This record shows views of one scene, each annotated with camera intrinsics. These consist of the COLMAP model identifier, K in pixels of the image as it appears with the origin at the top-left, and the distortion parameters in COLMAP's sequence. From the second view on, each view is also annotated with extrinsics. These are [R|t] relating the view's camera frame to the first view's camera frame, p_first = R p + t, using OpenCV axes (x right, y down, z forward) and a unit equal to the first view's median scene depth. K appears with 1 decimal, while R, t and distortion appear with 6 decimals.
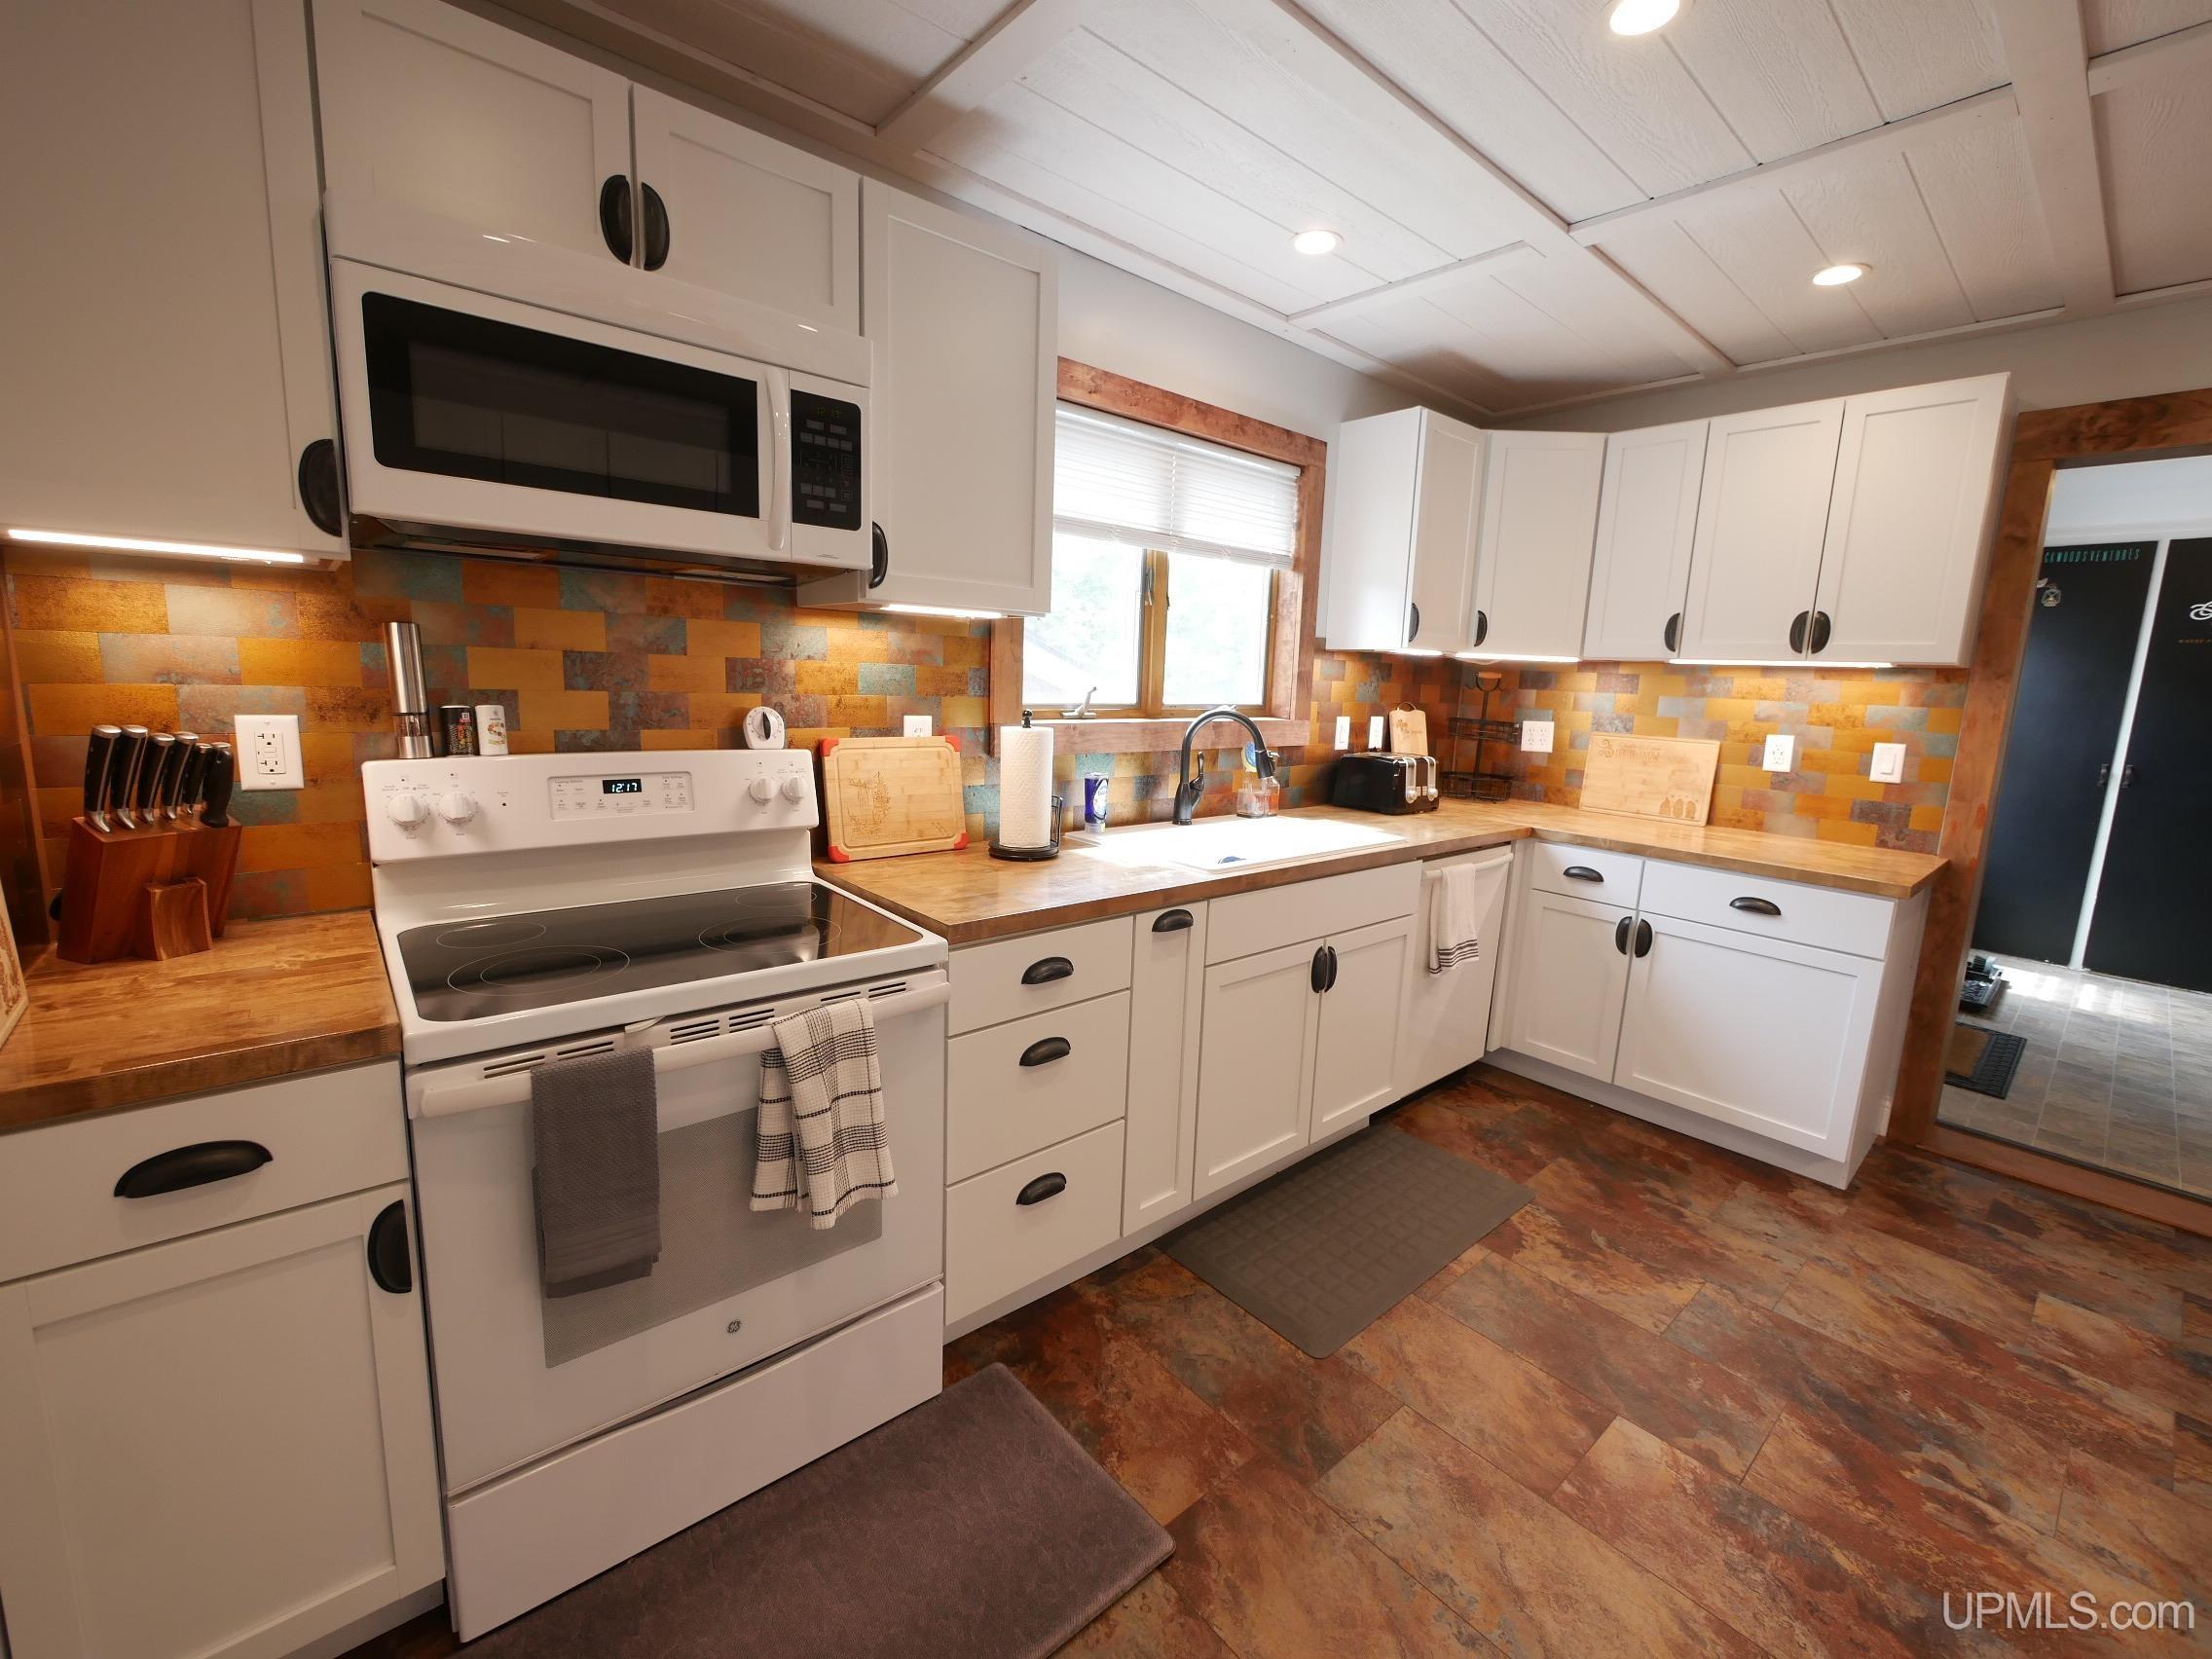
lens RADIAL K [[919.3, 0, 1102.2], [0, 919.3, 821.3], [0, 0, 1]] dist [-0.006728, 0.000067]
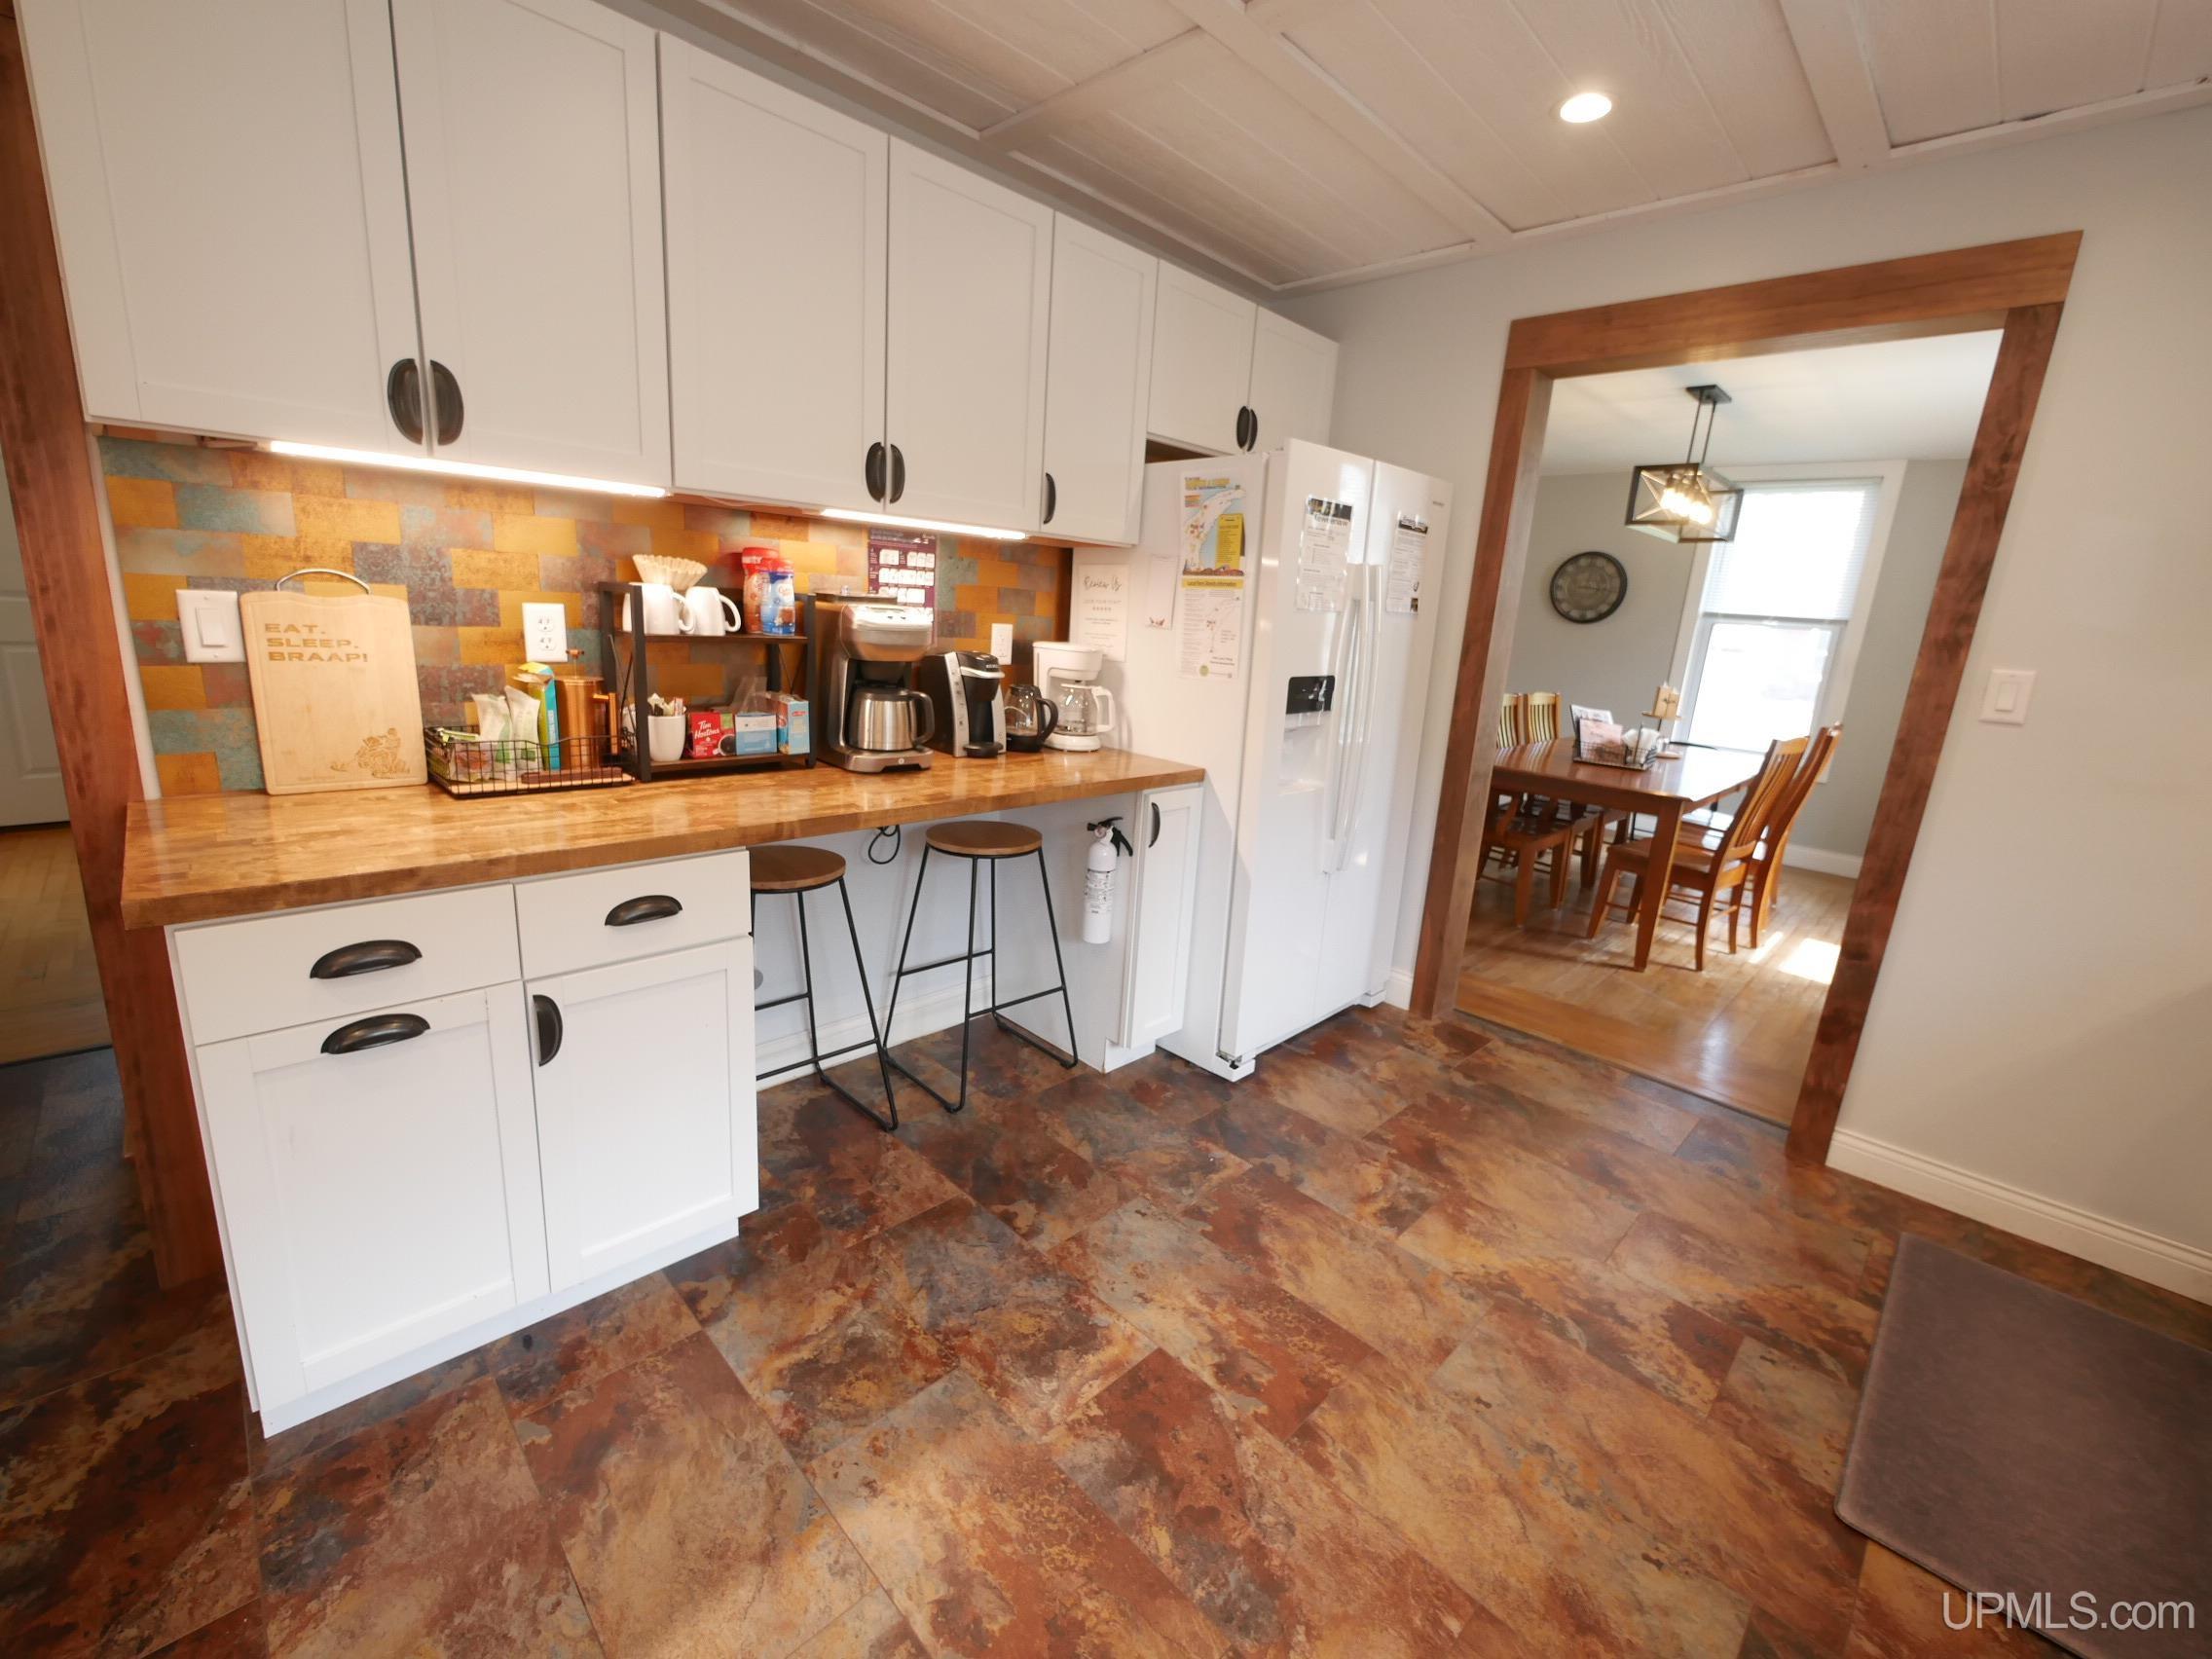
lens RADIAL K [[919.3, 0, 1102.2], [0, 919.3, 821.3], [0, 0, 1]] dist [-0.006728, 0.000067]
pose [[-0.991902, -0.082161, -0.096848, 0.791220], [-0.112966, 0.919239, 0.377144, -0.142115], [0.058039, 0.385031, -0.921077, 1.208893]]
